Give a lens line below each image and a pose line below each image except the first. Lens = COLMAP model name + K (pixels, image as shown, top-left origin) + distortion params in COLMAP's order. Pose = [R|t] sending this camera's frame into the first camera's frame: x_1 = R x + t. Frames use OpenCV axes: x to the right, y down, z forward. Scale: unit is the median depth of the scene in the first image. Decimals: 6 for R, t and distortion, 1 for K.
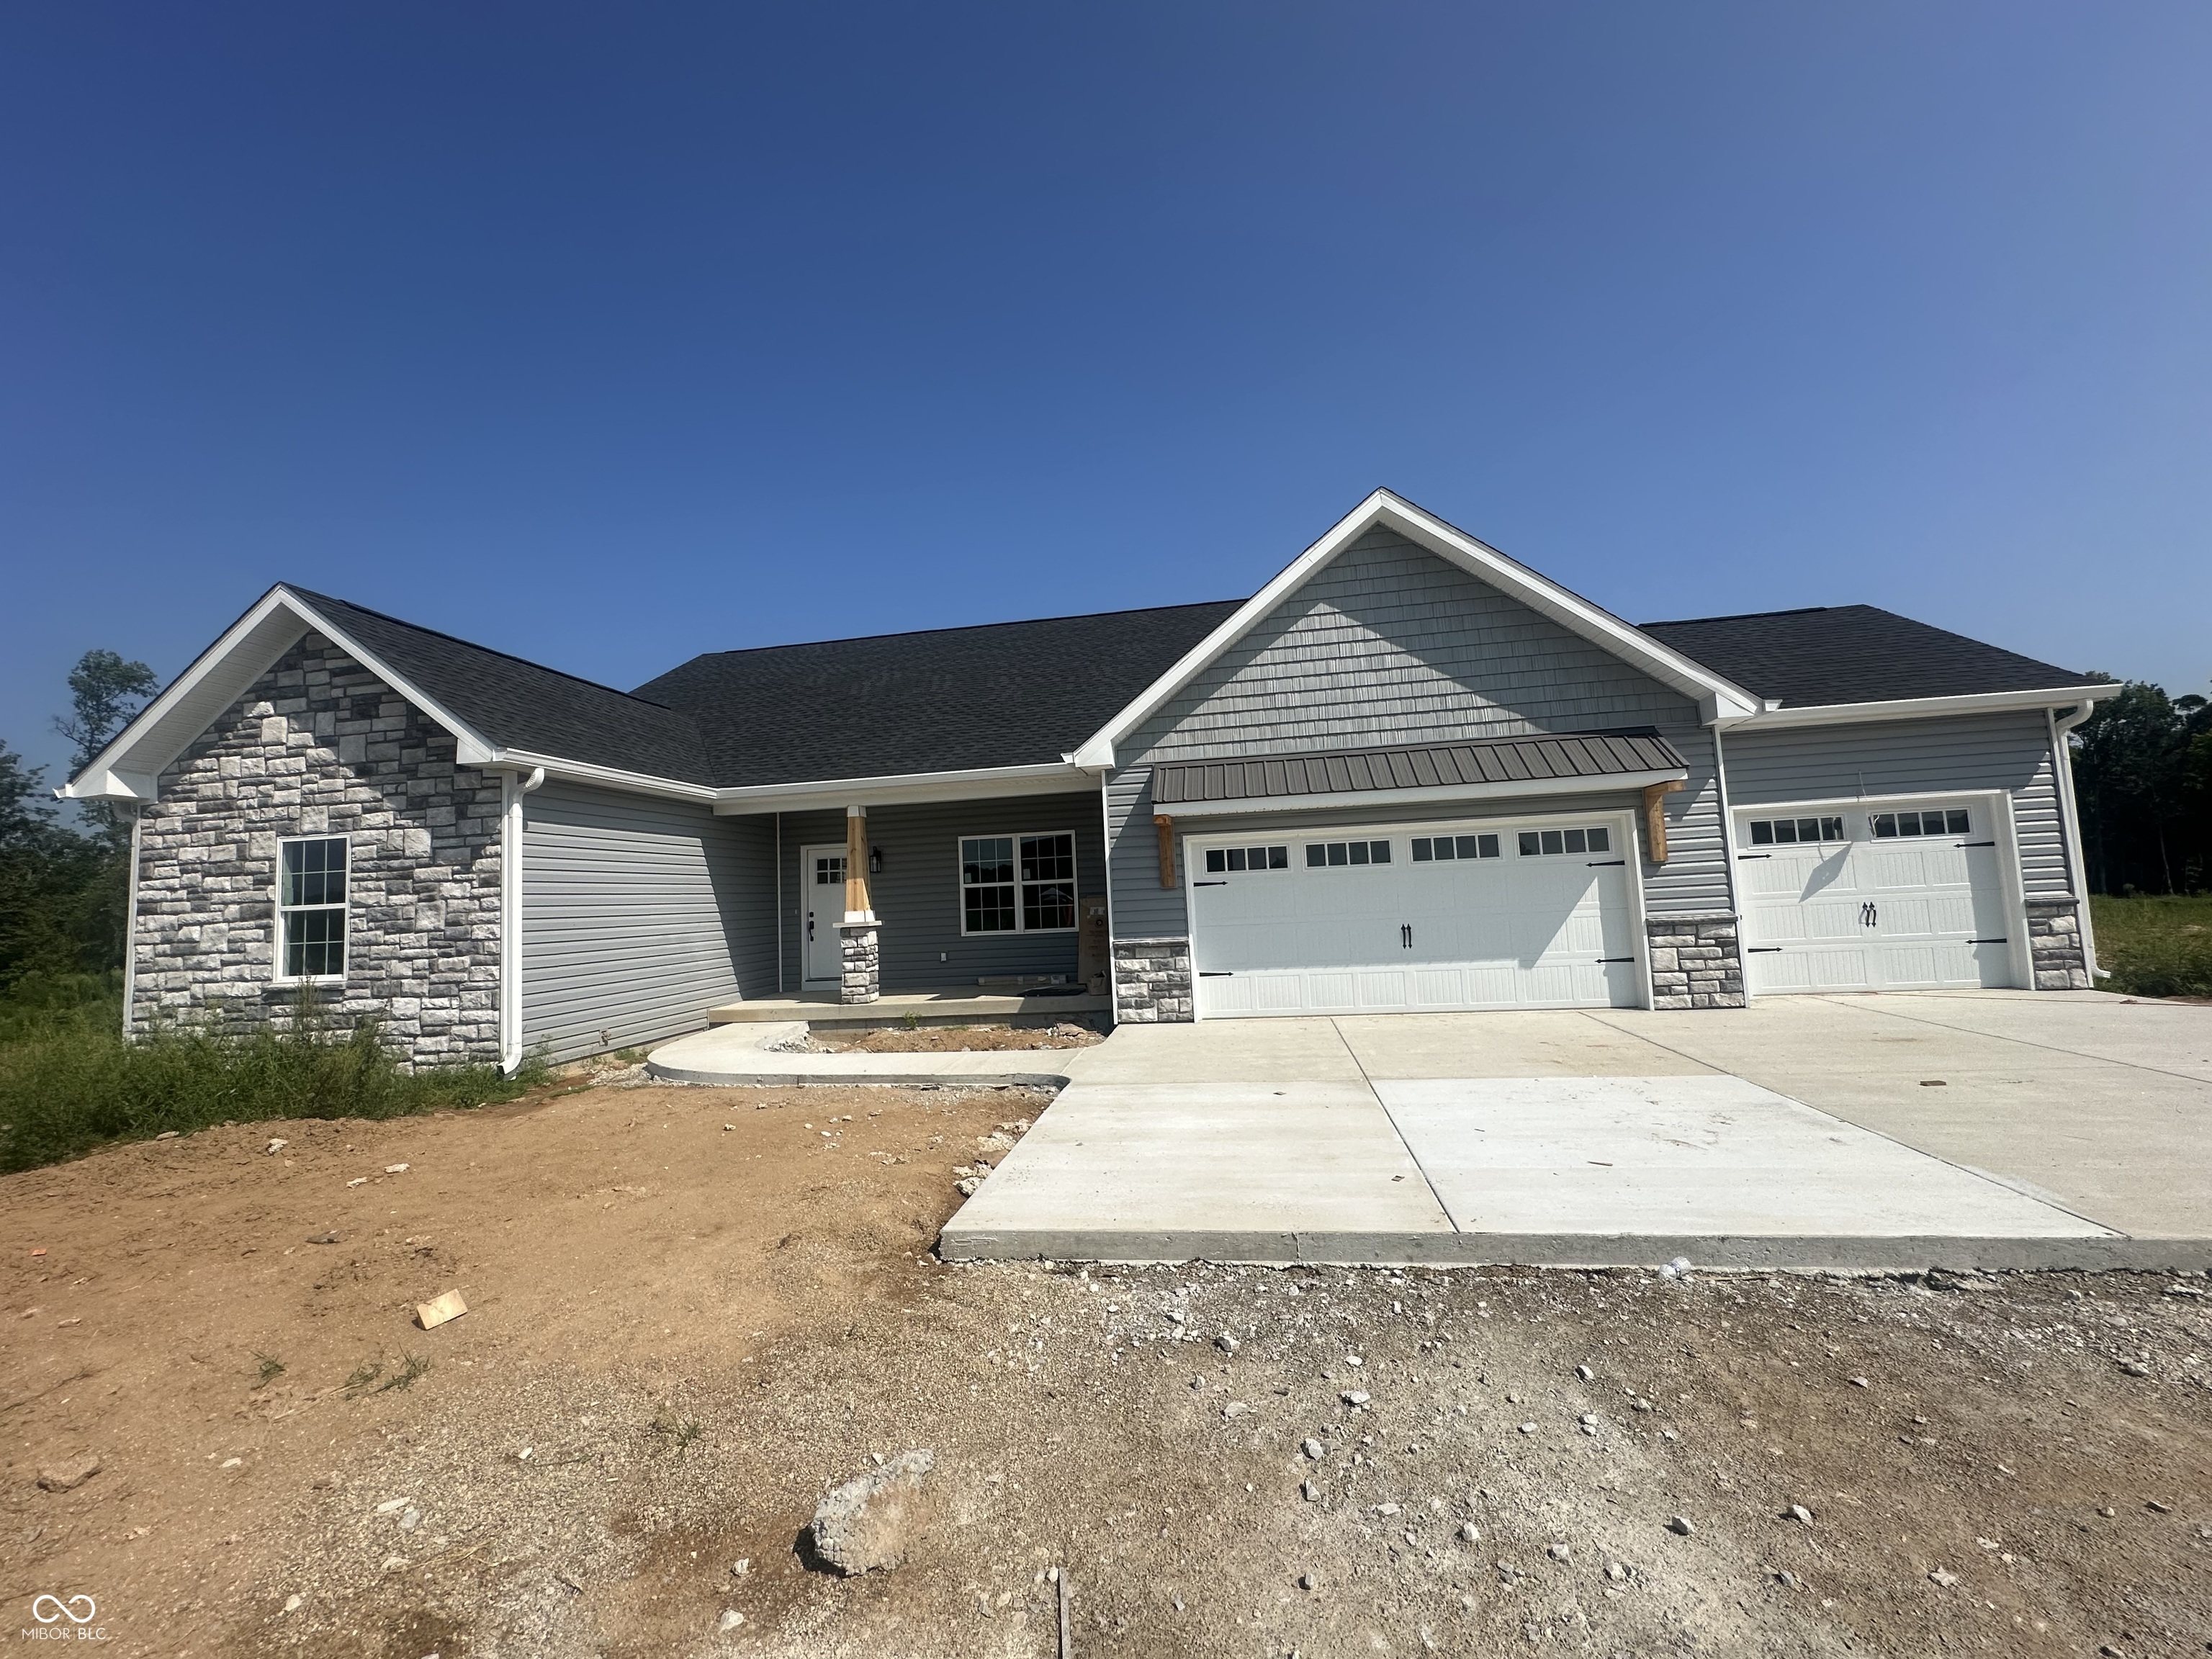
lens RADIAL K [[884.4, 0, 1103.9], [0, 884.4, 825.3], [0, 0, 1]] dist [-0.002689, 0.000697]
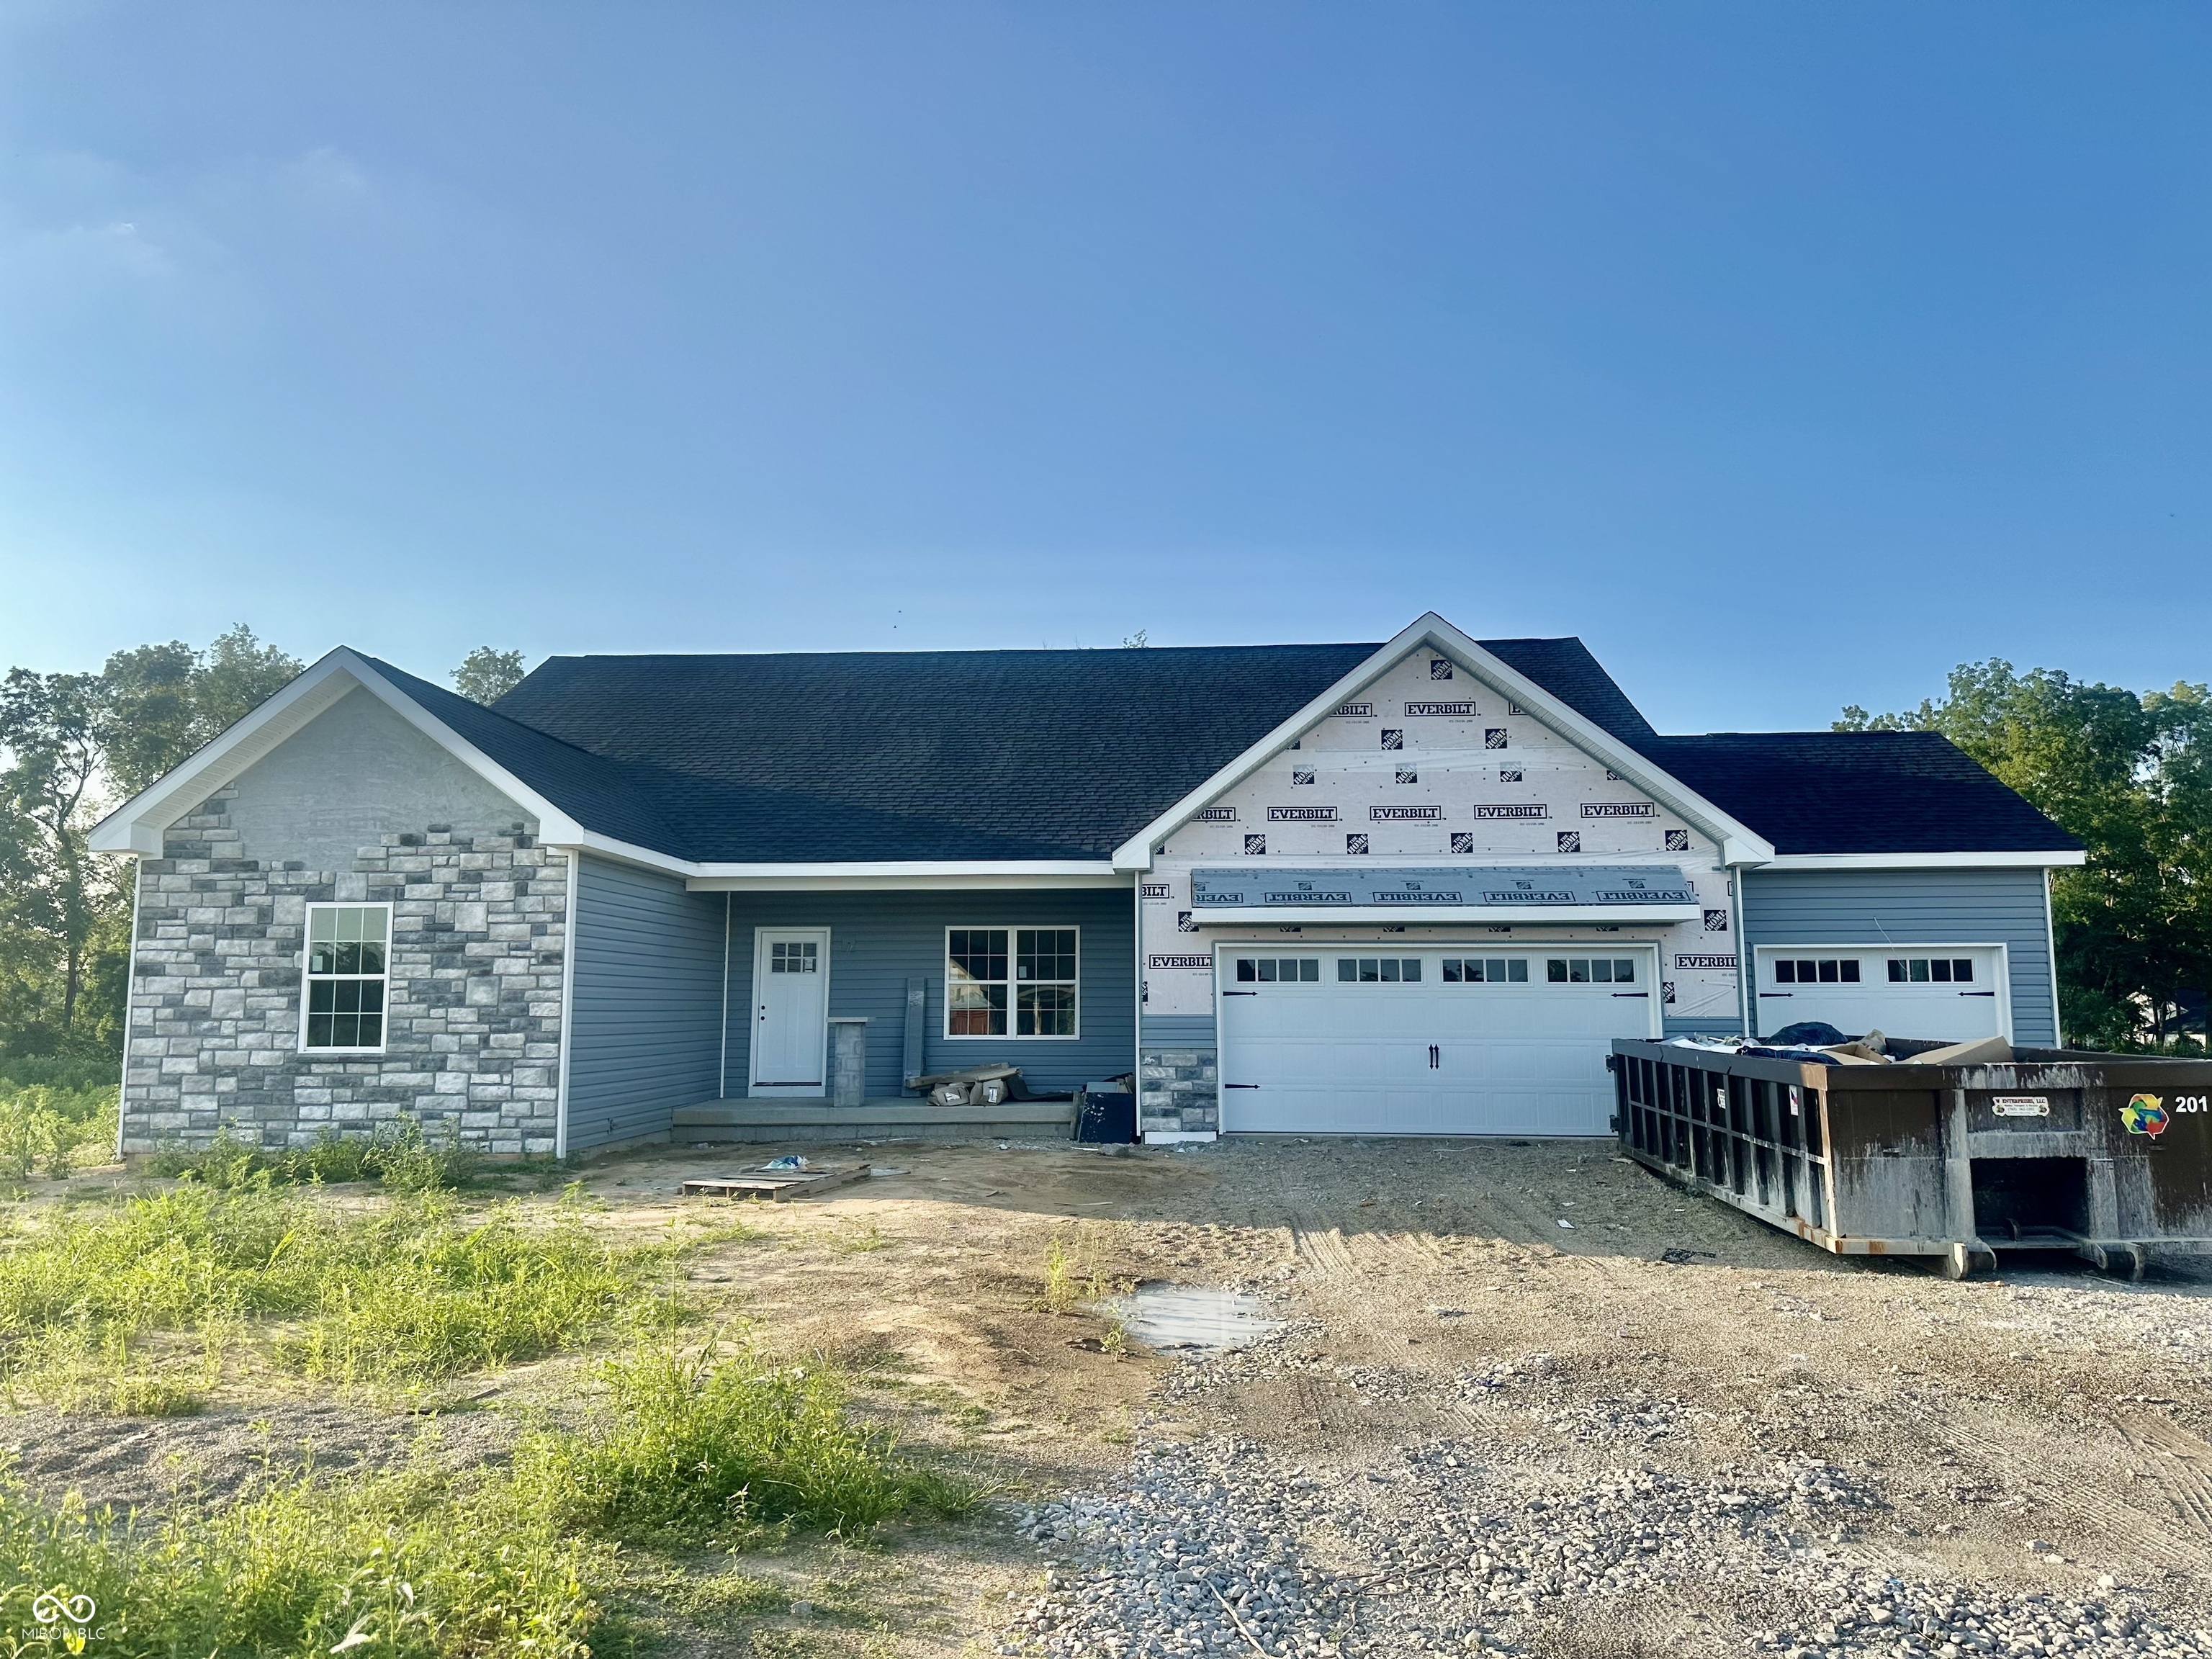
lens RADIAL K [[1539.4, 0, 1096.7], [0, 1539.4, 816.6], [0, 0, 1]] dist [0.137557, -0.219041]
pose [[0.994124, 0.057807, 0.091515, -0.234496], [-0.053720, 0.997472, -0.046513, -0.047150], [-0.093973, 0.041324, 0.994717, -0.795977]]
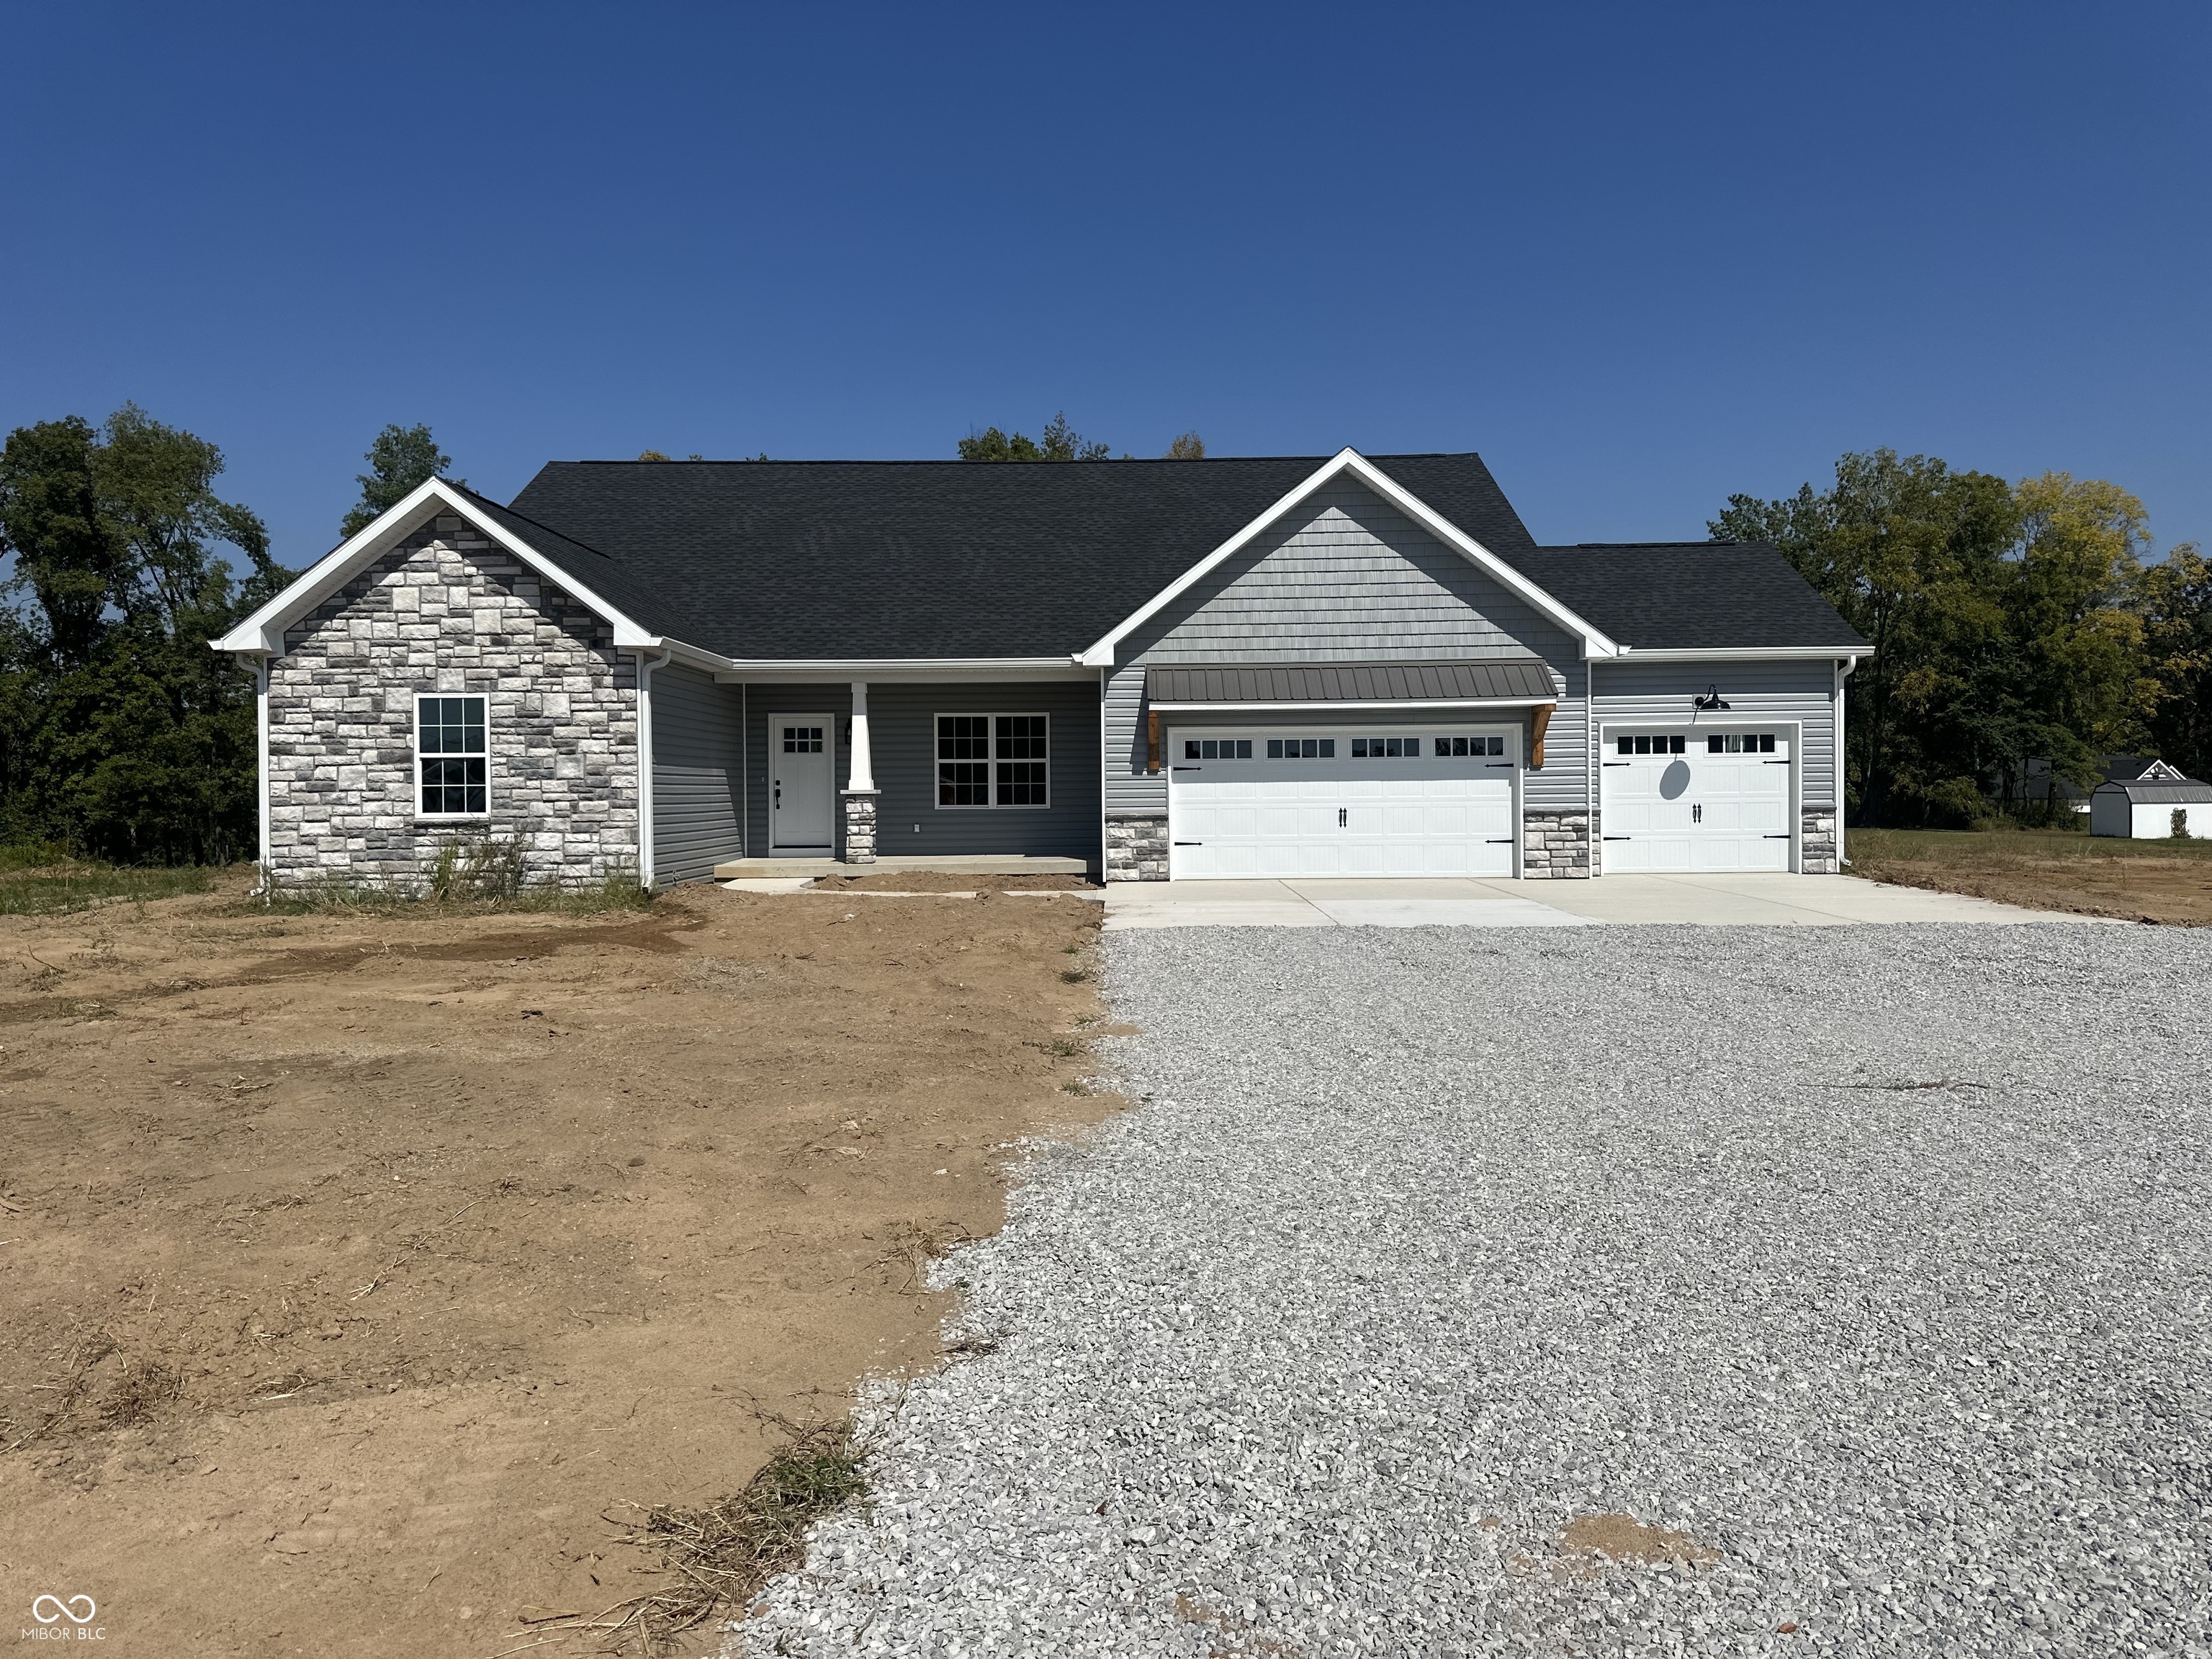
lens RADIAL K [[1539.7, 0, 1115.5], [0, 1539.7, 824.9], [0, 0, 1]] dist [0.157134, -0.287522]
pose [[0.986169, 0.035759, 0.161839, -0.351429], [-0.051901, 0.993966, 0.096636, -0.061337], [-0.157406, -0.103699, 0.982074, -1.177818]]
